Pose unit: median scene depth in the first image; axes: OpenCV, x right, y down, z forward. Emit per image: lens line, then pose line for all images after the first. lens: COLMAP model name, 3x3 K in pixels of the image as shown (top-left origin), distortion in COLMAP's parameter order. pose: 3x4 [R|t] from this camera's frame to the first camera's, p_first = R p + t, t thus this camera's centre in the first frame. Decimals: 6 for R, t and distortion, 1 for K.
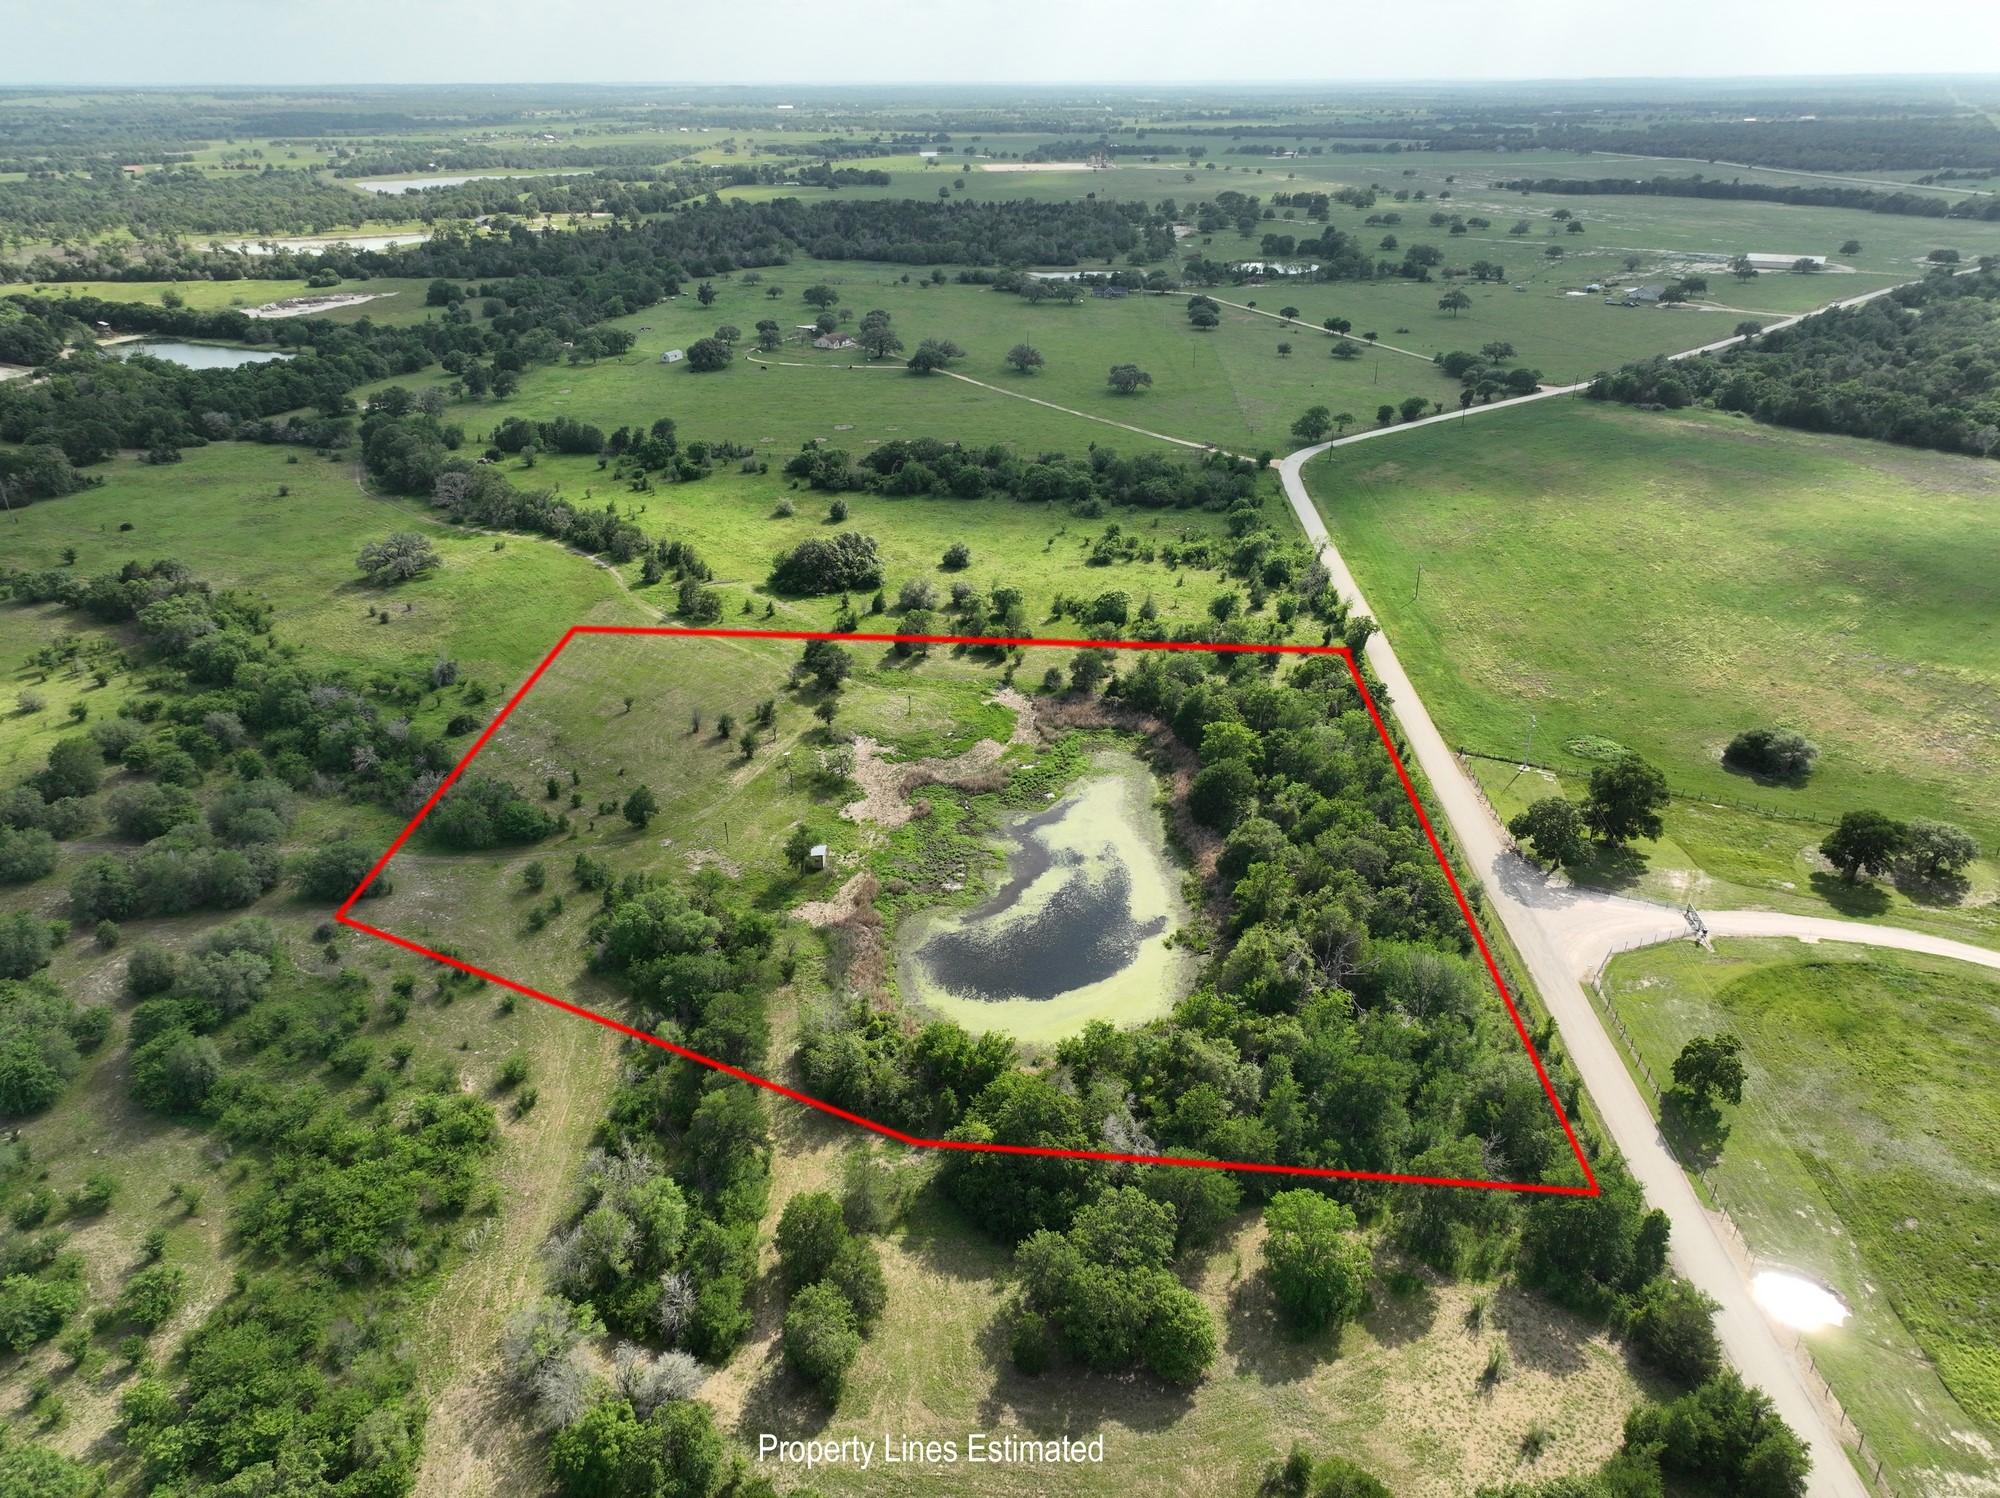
lens RADIAL K [[1405.6, 0, 1004.5], [0, 1405.6, 751.7], [0, 0, 1]] dist [-0.002129, 0.021459]
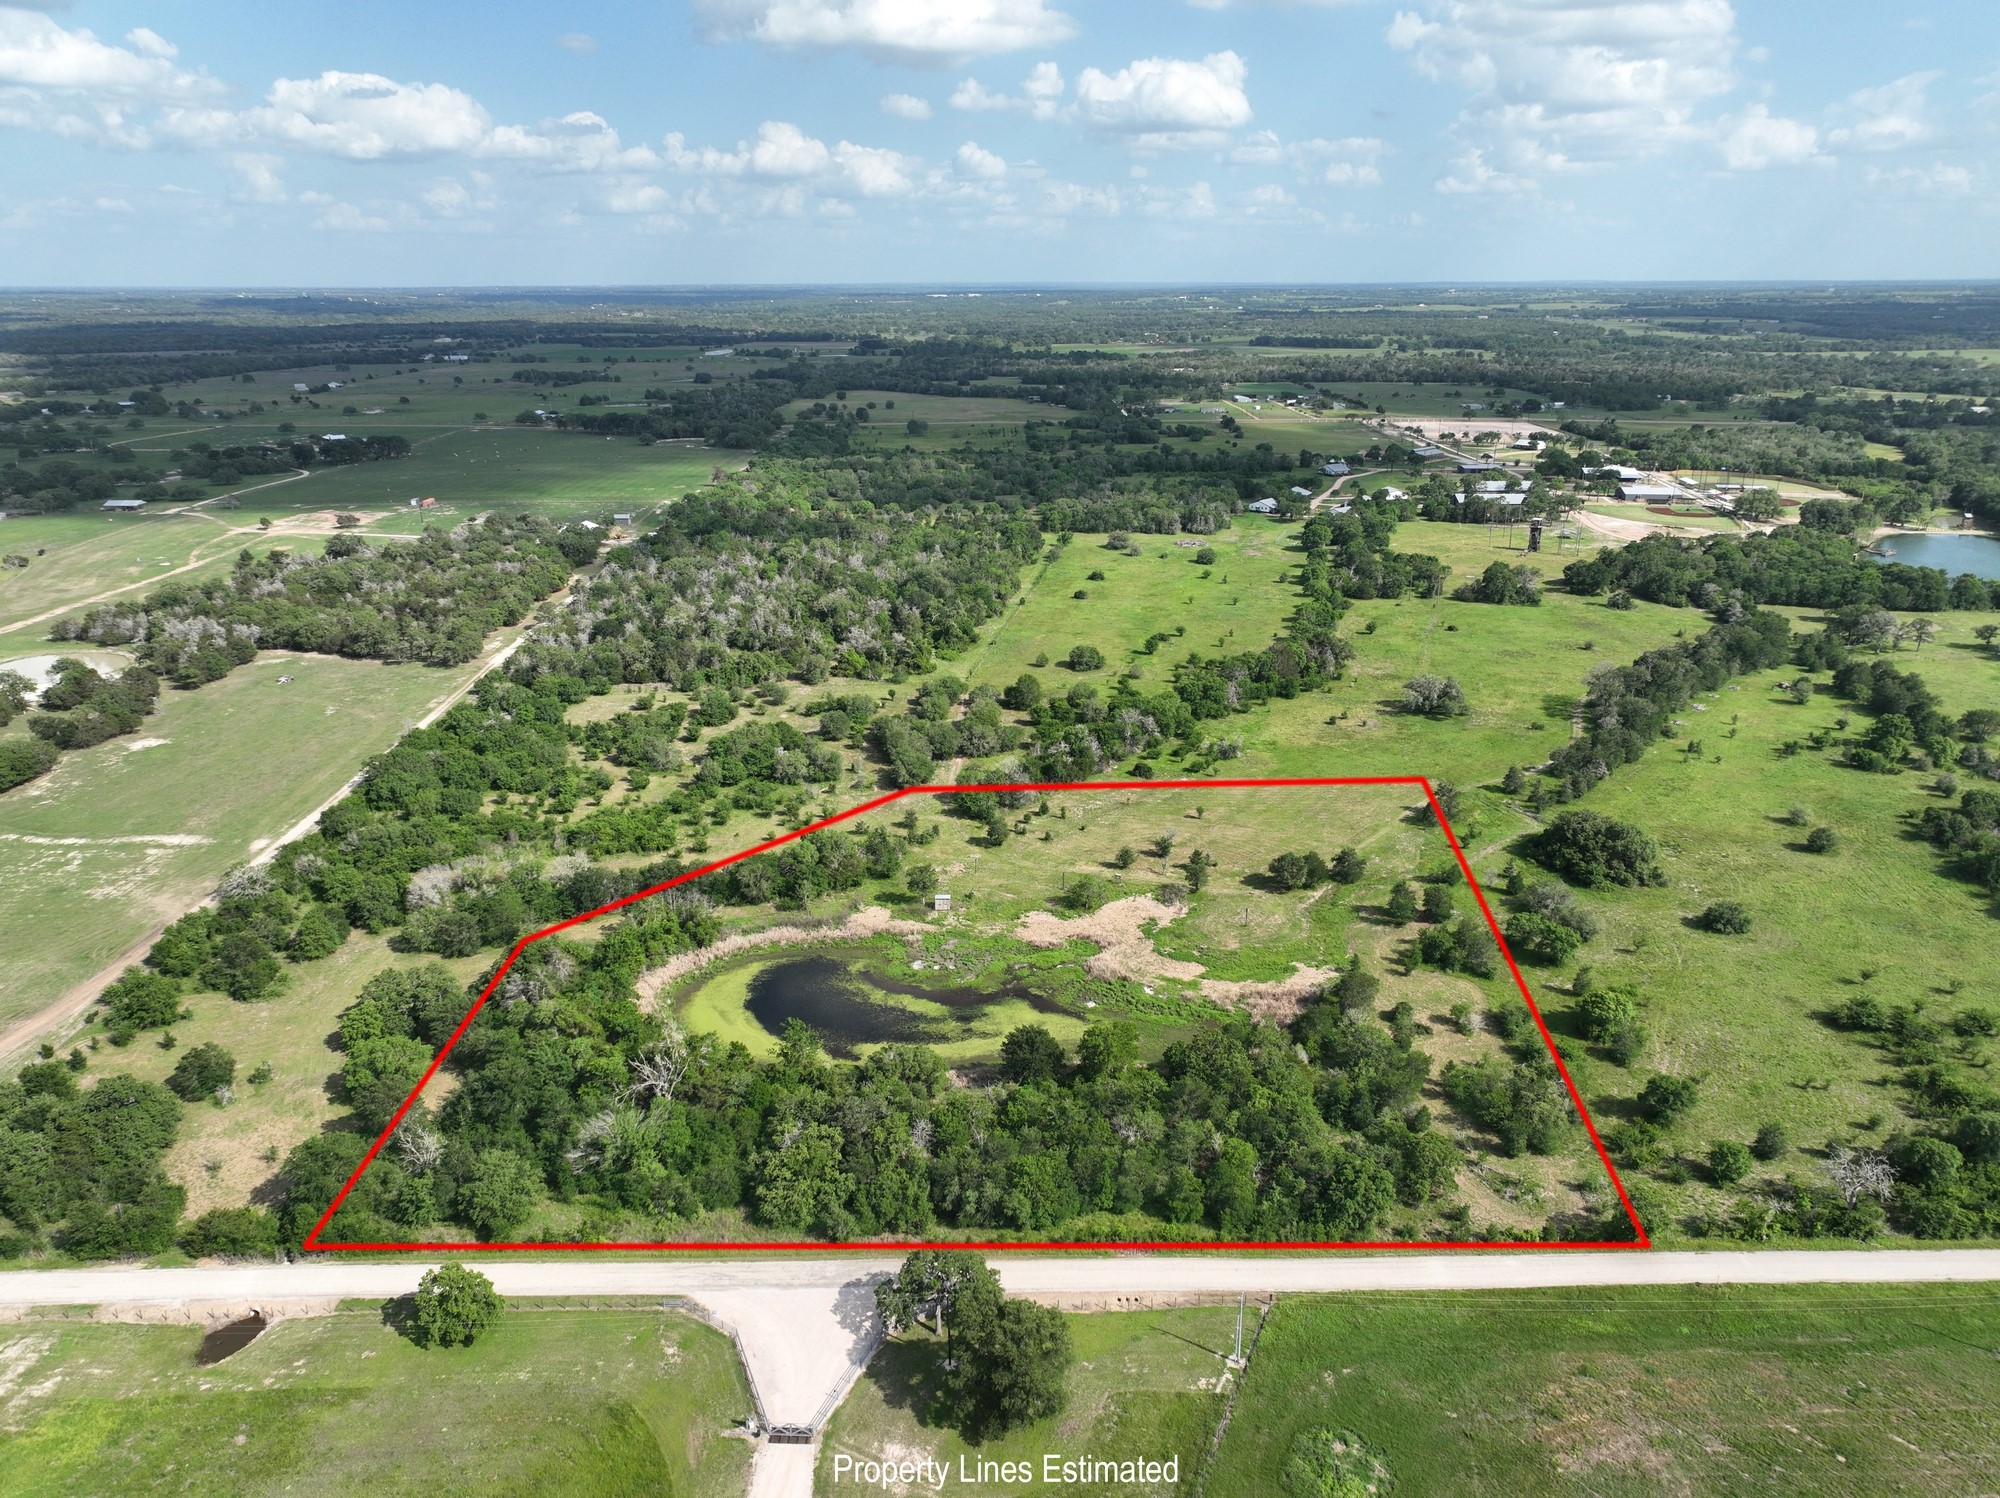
lens RADIAL K [[1405.6, 0, 1004.5], [0, 1405.6, 751.7], [0, 0, 1]] dist [-0.002129, 0.021459]
pose [[0.036719, 0.326156, -0.944603, 0.697161], [-0.432001, 0.857535, 0.279300, -0.285928], [0.901125, 0.397814, 0.172387, 0.541120]]
